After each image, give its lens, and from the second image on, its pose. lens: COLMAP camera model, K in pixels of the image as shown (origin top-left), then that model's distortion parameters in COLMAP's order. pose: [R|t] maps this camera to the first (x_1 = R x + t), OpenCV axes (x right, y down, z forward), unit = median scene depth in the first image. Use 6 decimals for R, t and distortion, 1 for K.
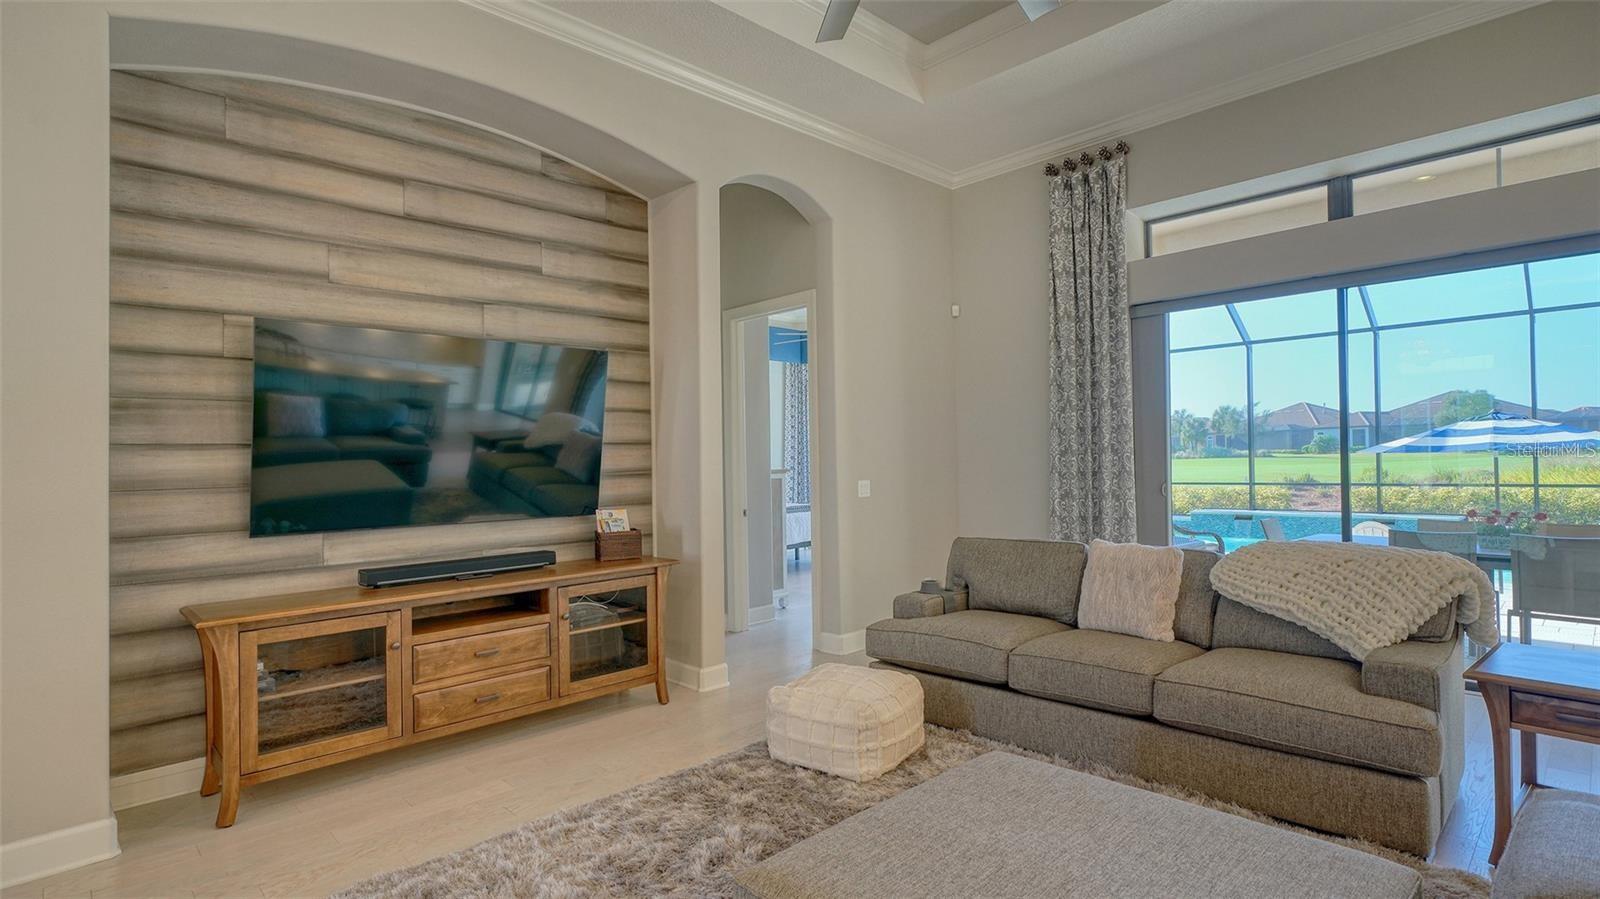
lens RADIAL K [[777.2, 0, 801.5], [0, 777.2, 488.7], [0, 0, 1]] dist [-0.000118, 0.000252]
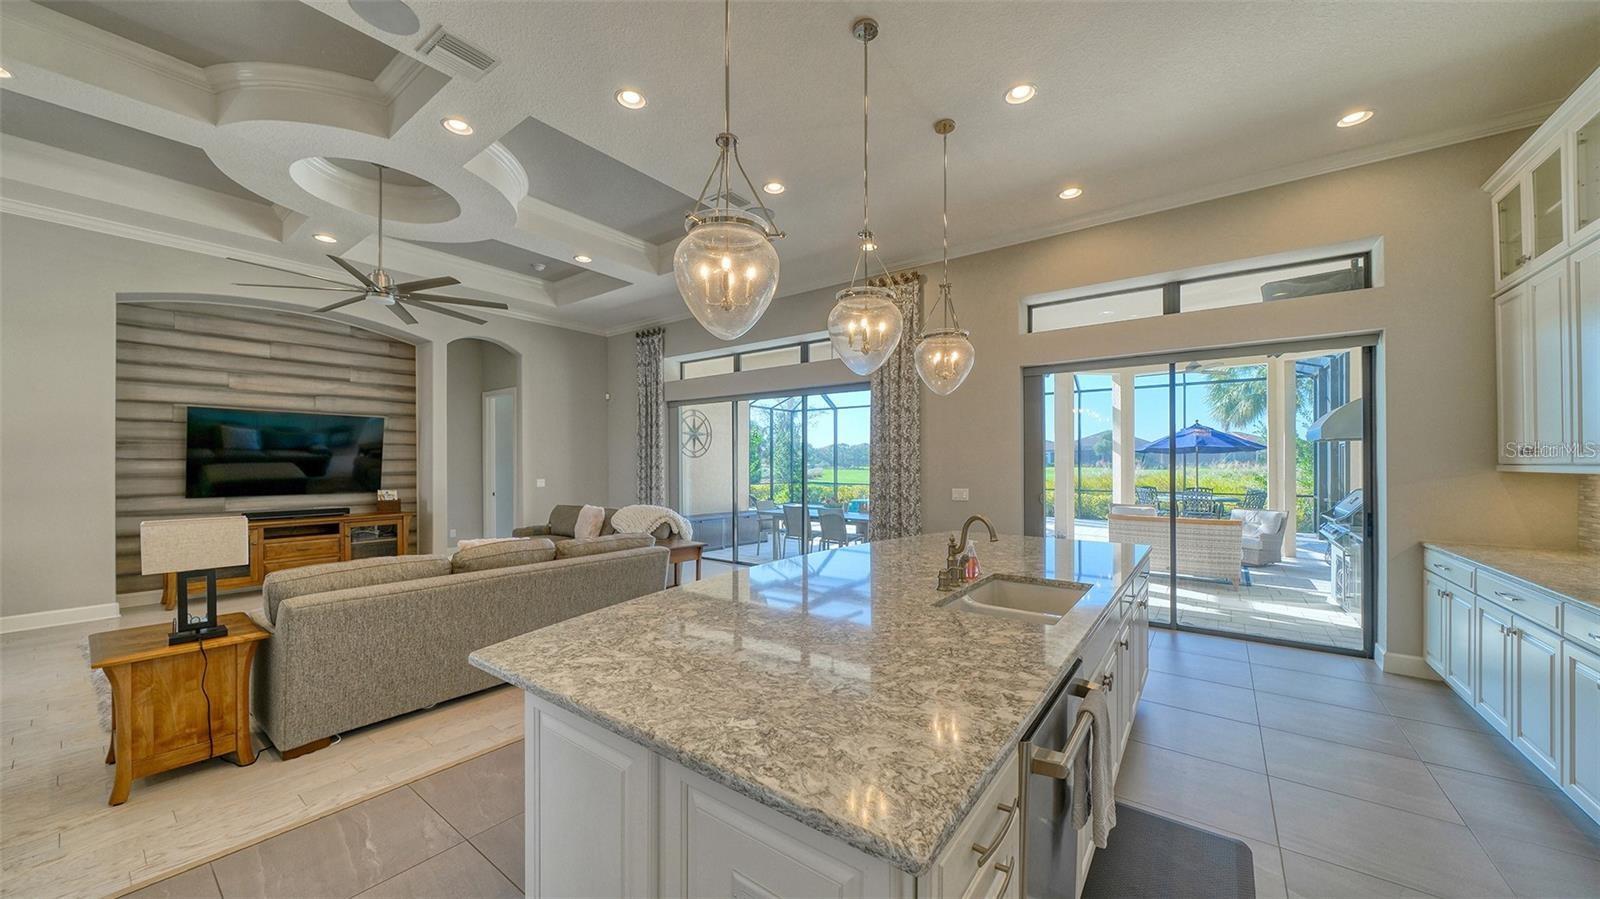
lens RADIAL K [[548.0, 0, 795.9], [0, 548.0, 492.1], [0, 0, 1]] dist [-0.000598, -0.000058]
pose [[0.988113, 0.015996, 0.152897, 0.813732], [-0.018262, 0.999743, 0.013426, -0.011459], [-0.152643, -0.016058, 0.988151, -0.869850]]
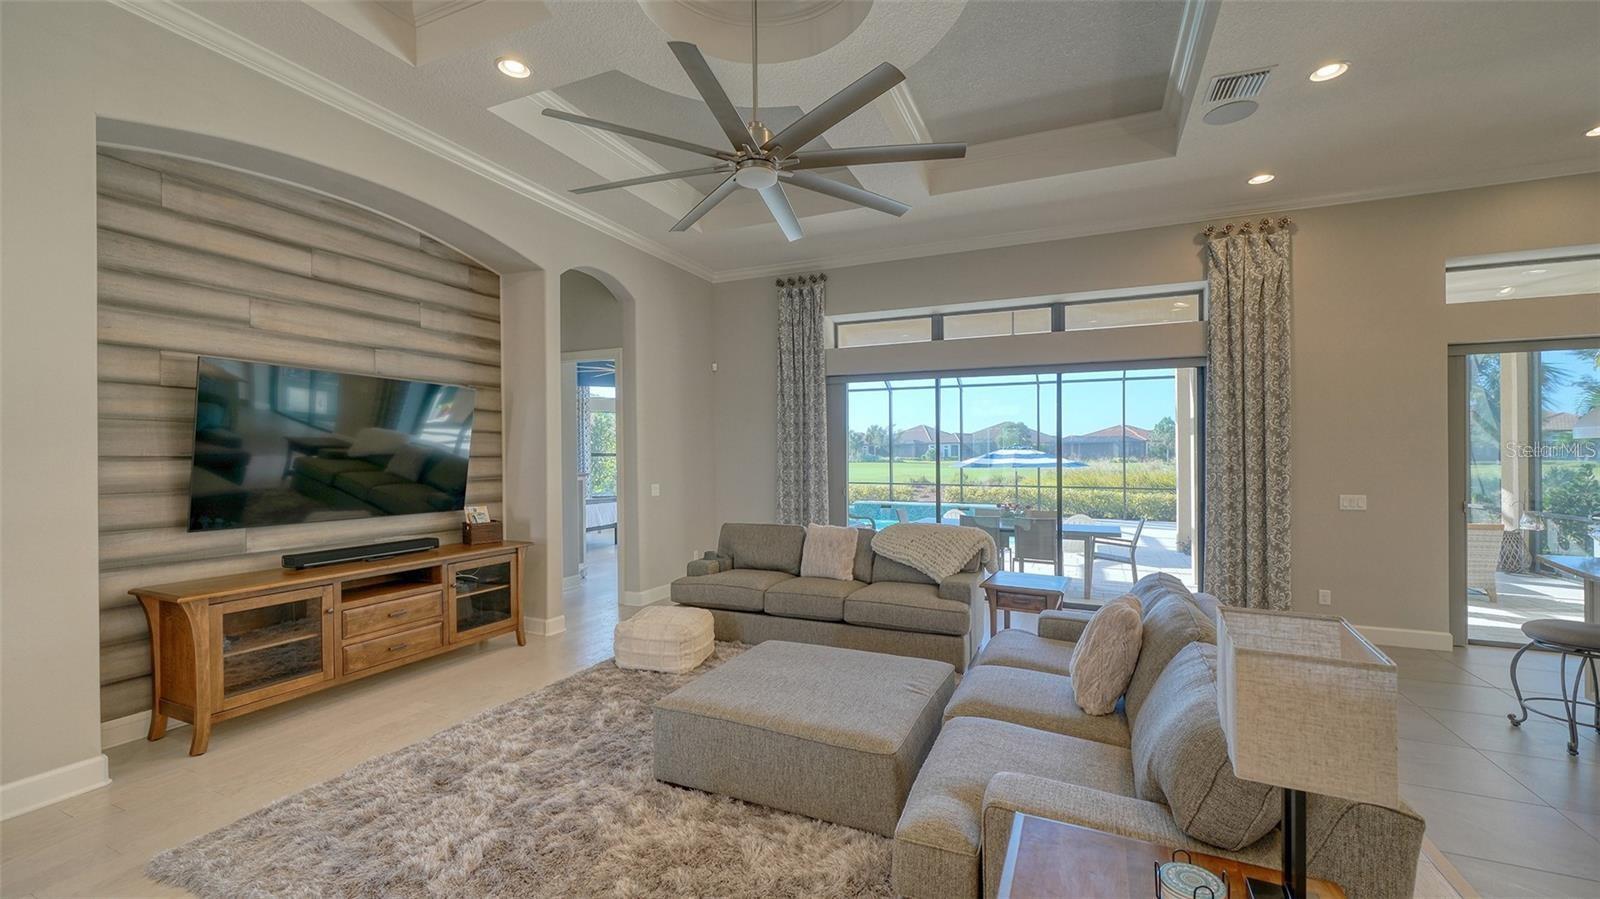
lens RADIAL K [[633.0, 0, 796.5], [0, 633.0, 488.0], [0, 0, 1]] dist [-0.001078, -0.000076]
pose [[0.929572, 0.005950, 0.368592, -0.164561], [-0.009292, 0.999930, 0.007292, -0.022174], [-0.368523, -0.010203, 0.929563, -0.276993]]
